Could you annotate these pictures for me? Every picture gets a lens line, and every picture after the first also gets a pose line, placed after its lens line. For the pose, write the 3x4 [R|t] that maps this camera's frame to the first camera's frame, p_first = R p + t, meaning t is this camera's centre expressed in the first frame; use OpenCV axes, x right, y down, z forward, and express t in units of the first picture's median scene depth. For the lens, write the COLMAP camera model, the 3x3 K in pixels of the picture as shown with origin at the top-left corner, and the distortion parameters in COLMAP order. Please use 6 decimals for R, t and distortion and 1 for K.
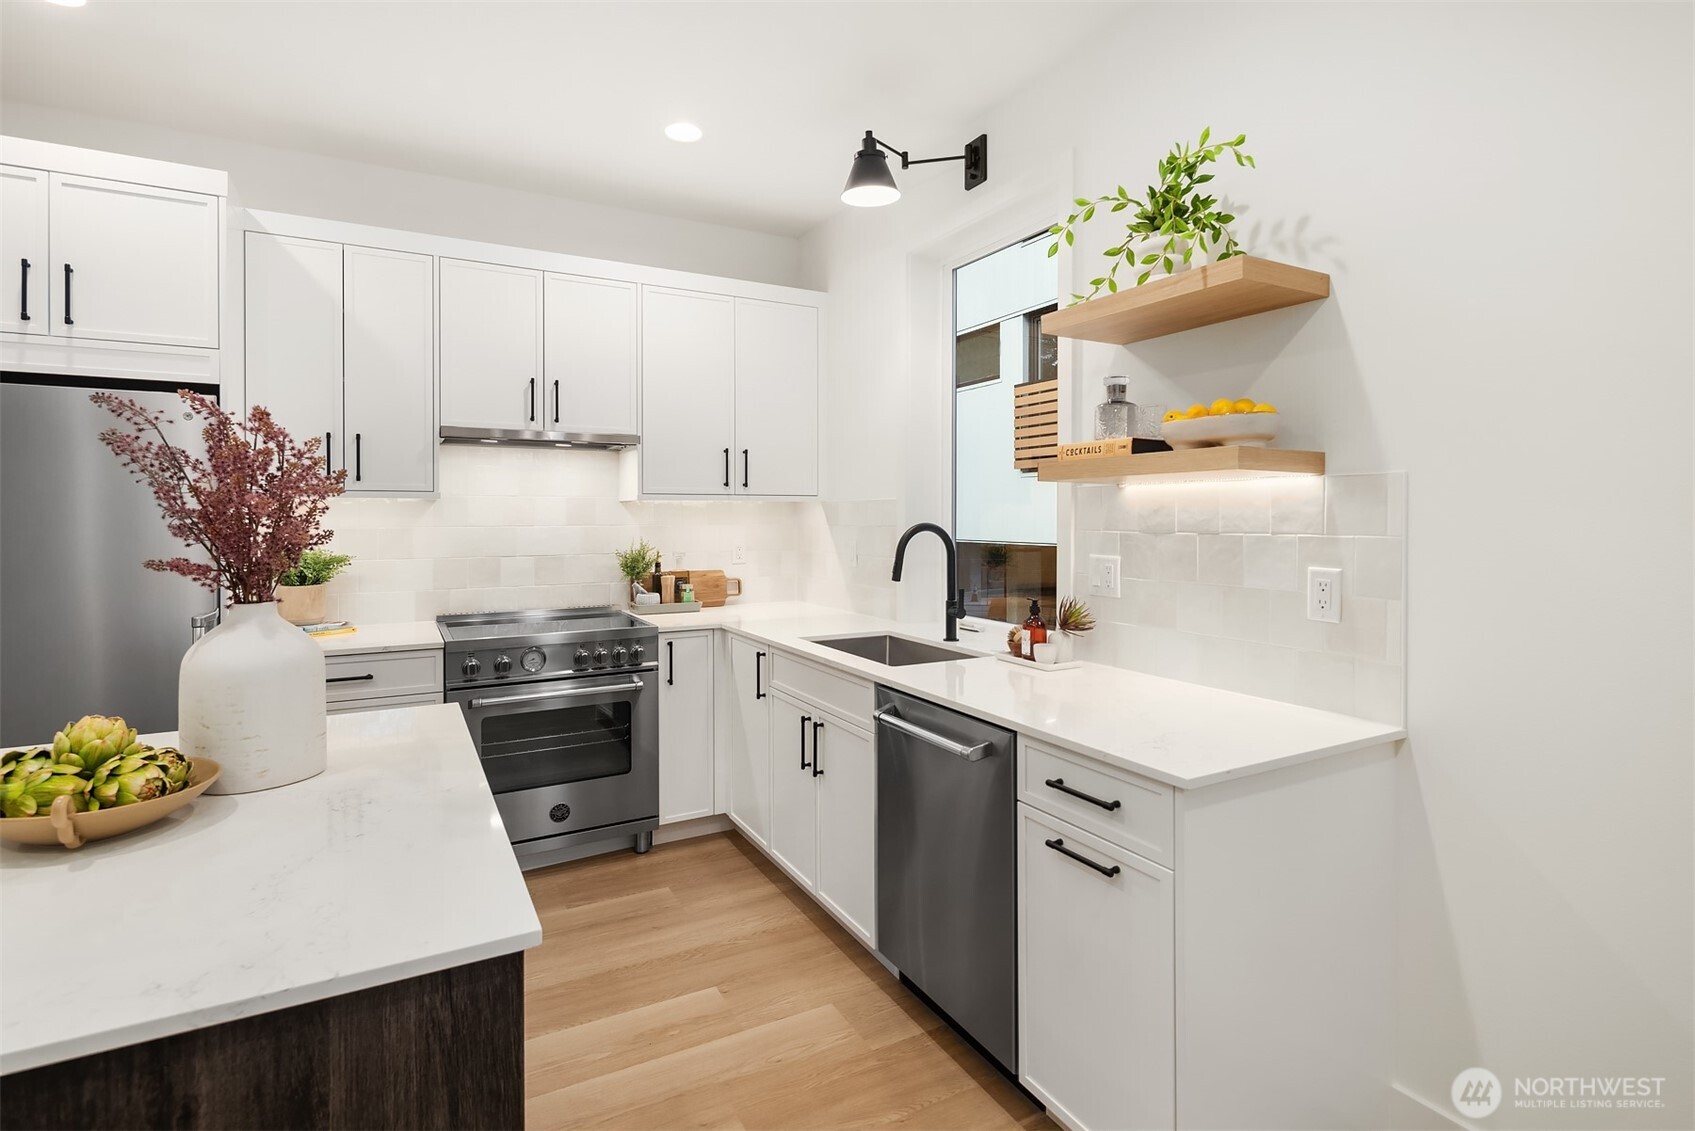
lens RADIAL K [[813.9, 0, 846.6], [0, 813.9, 514.2], [0, 0, 1]] dist [0.003812, -0.004394]
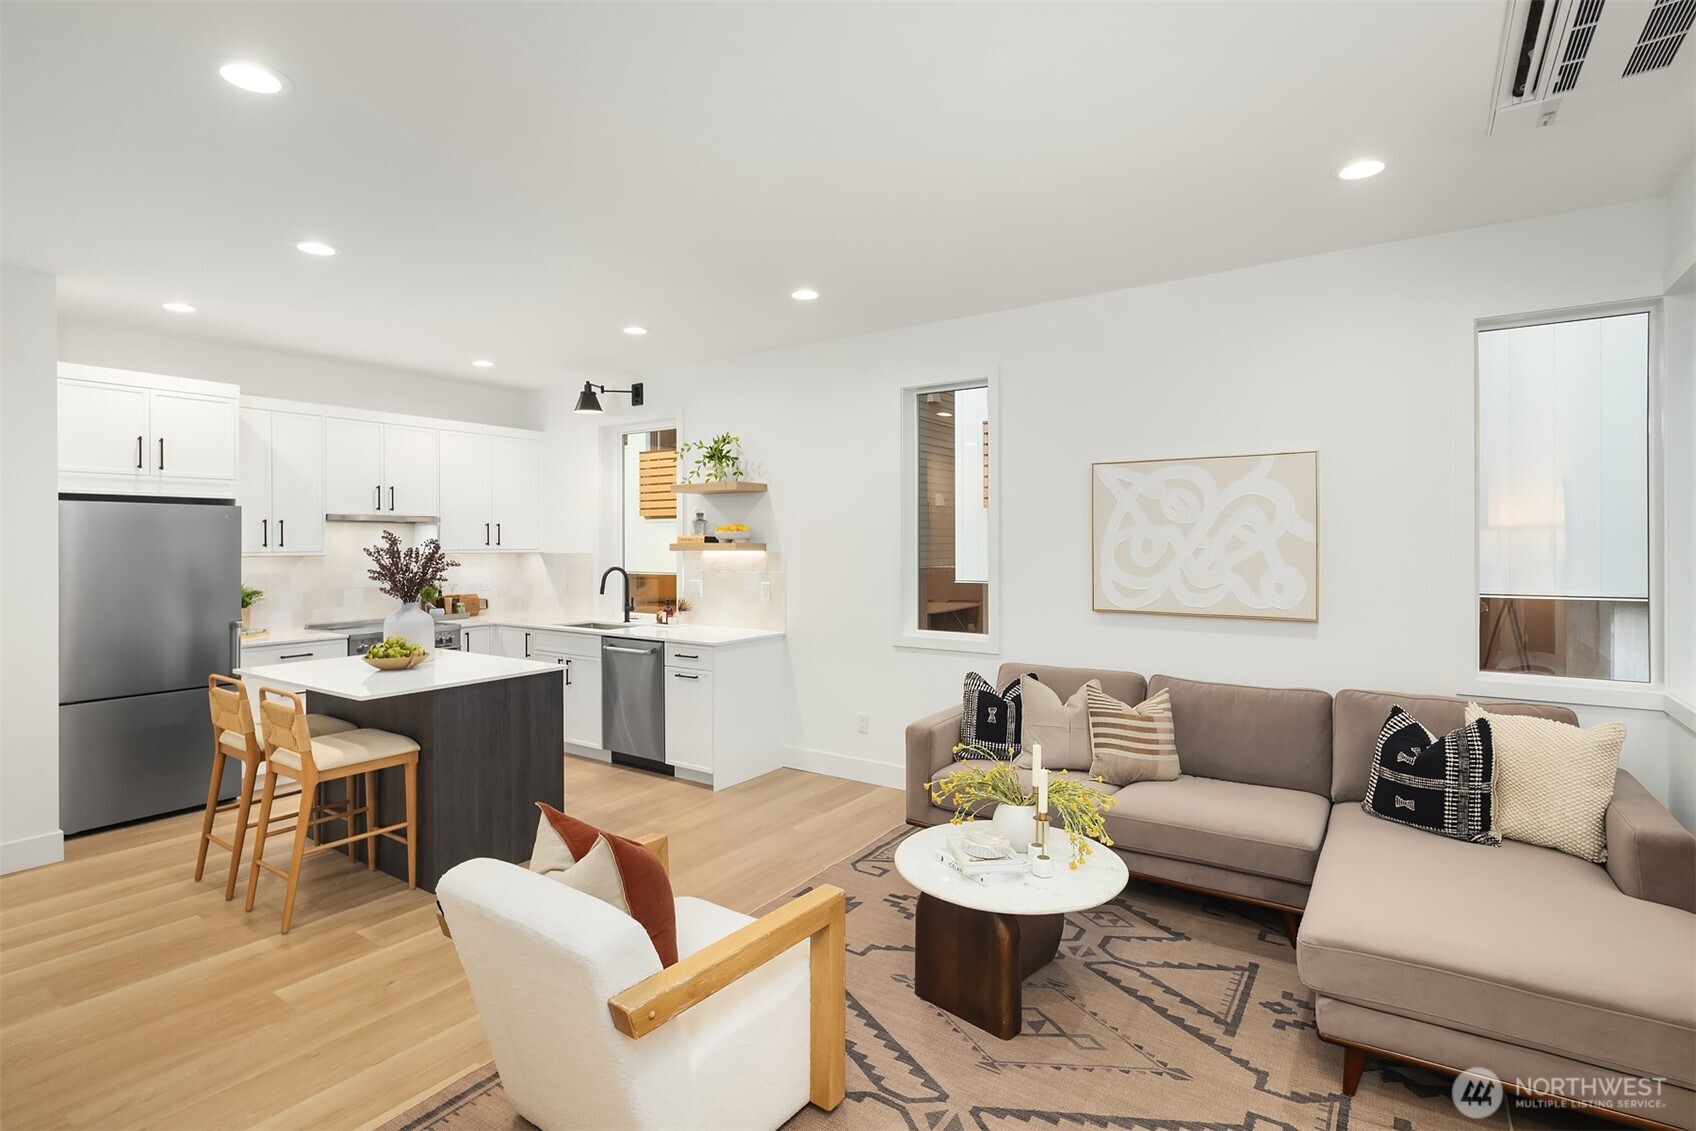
lens RADIAL K [[814.4, 0, 824.6], [0, 814.4, 542.2], [0, 0, 1]] dist [0.003812, -0.004394]
pose [[0.903324, -0.003303, 0.428945, -0.327275], [0.002592, 0.999994, 0.002243, -0.057065], [-0.428950, -0.000915, 0.903328, -1.175758]]
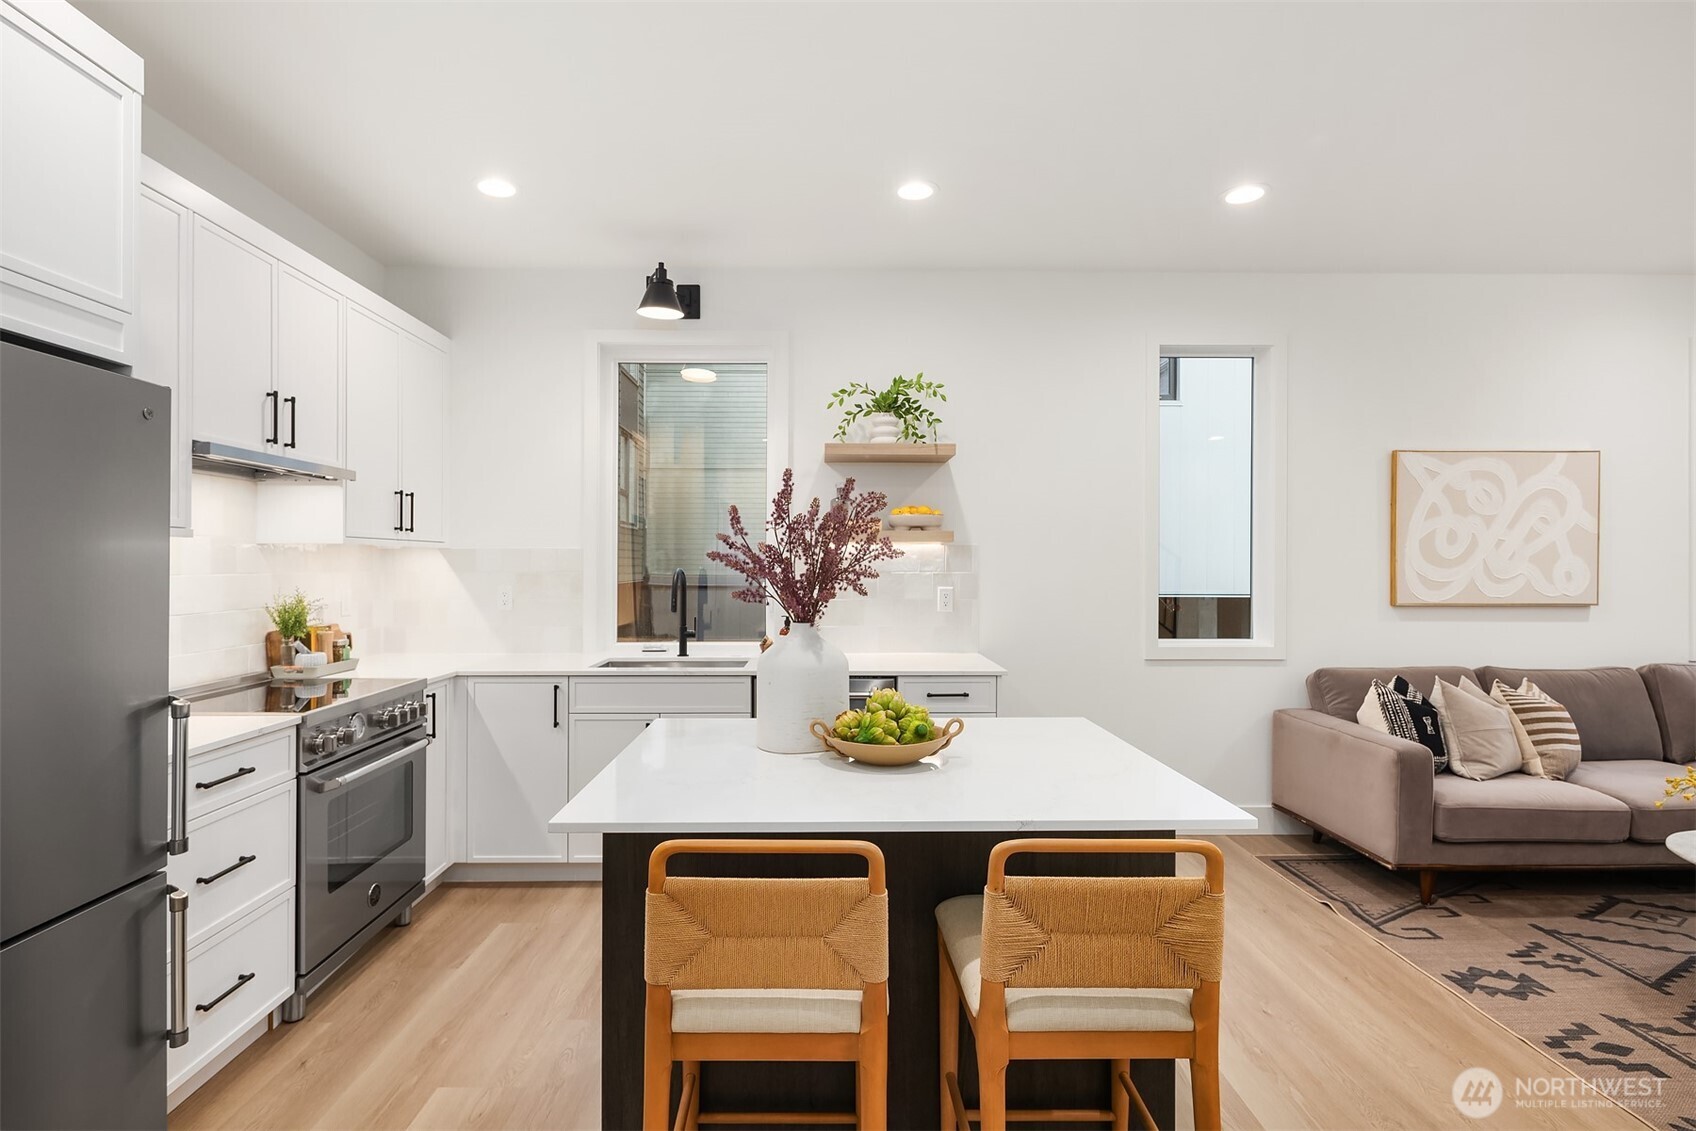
lens RADIAL K [[814.4, 0, 804.4], [0, 814.4, 572.0], [0, 0, 1]] dist [0.003812, -0.004394]
pose [[0.485677, -0.008443, 0.874098, -0.993294], [-0.002565, 0.999935, 0.011083, 0.002451], [-0.874135, -0.007625, 0.485624, 0.177632]]
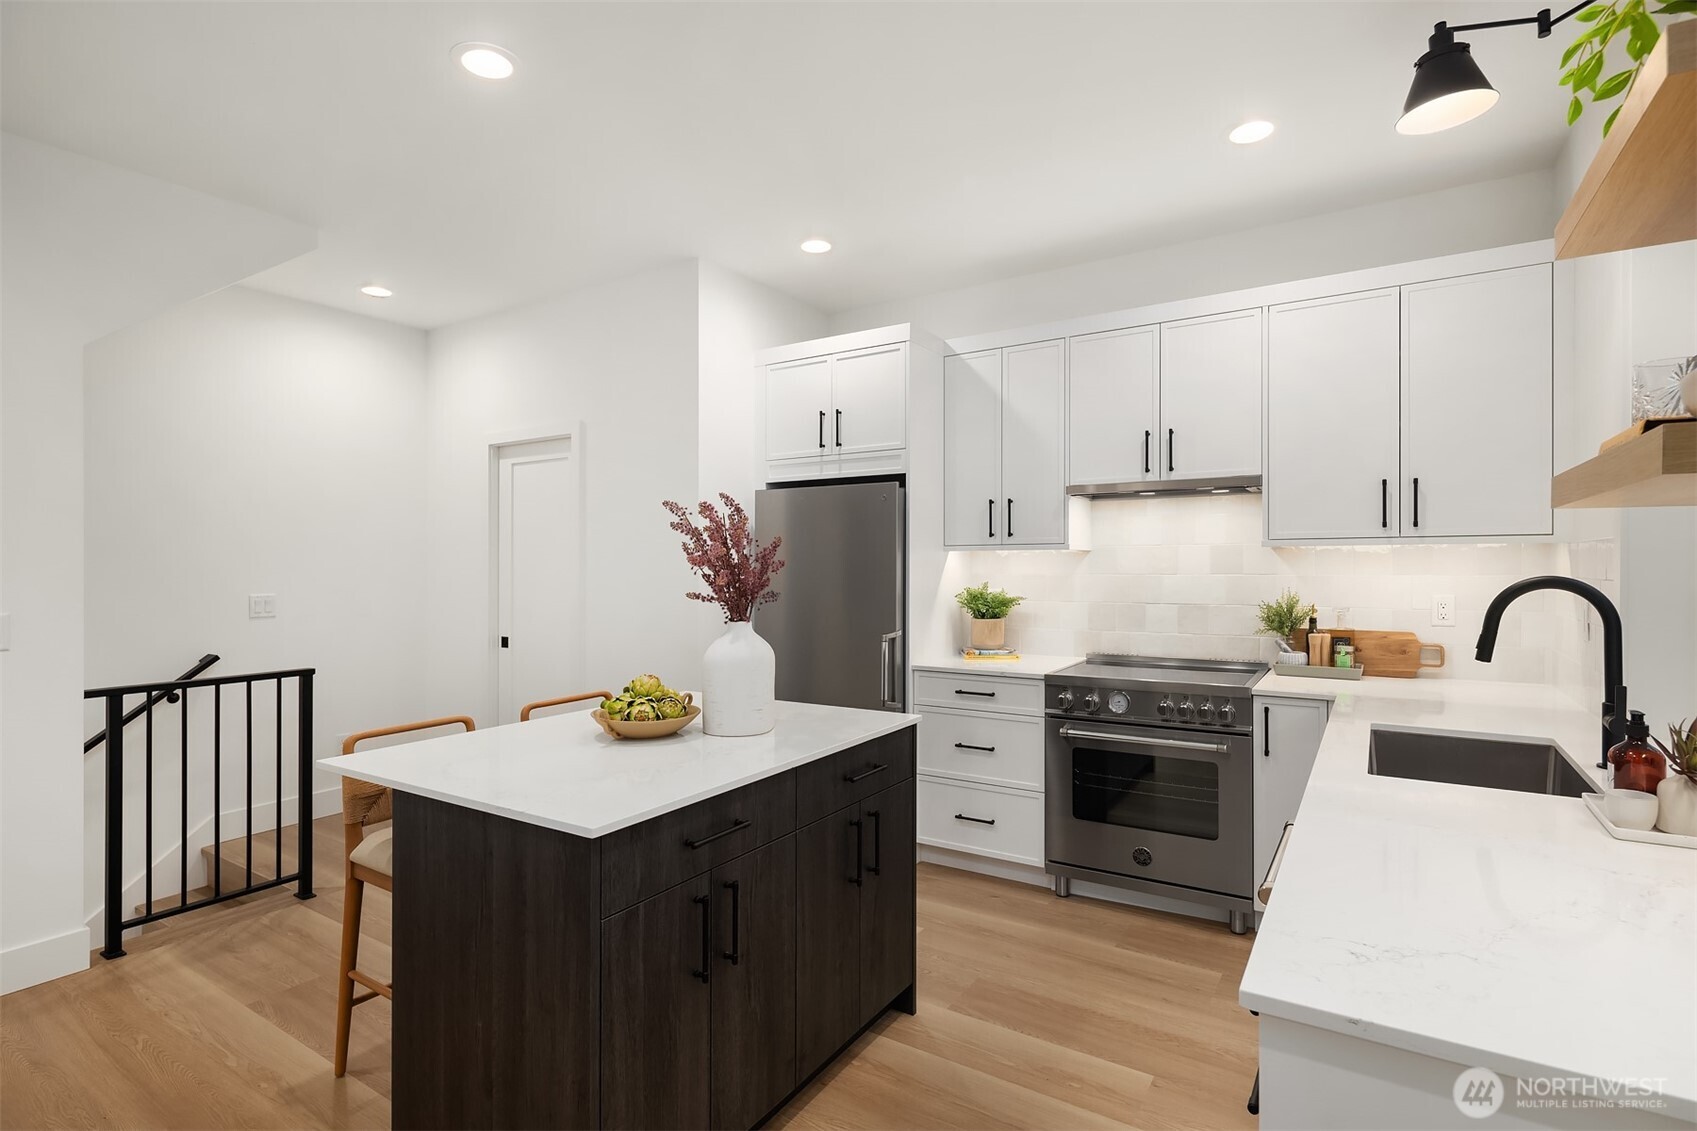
lens RADIAL K [[814.8, 0, 859.5], [0, 814.8, 561.1], [0, 0, 1]] dist [0.003812, -0.004394]
pose [[0.484030, -0.004881, -0.875038, 0.407714], [0.006061, 0.999979, -0.002226, -0.002712], [0.875031, -0.004227, 0.484049, 0.219711]]
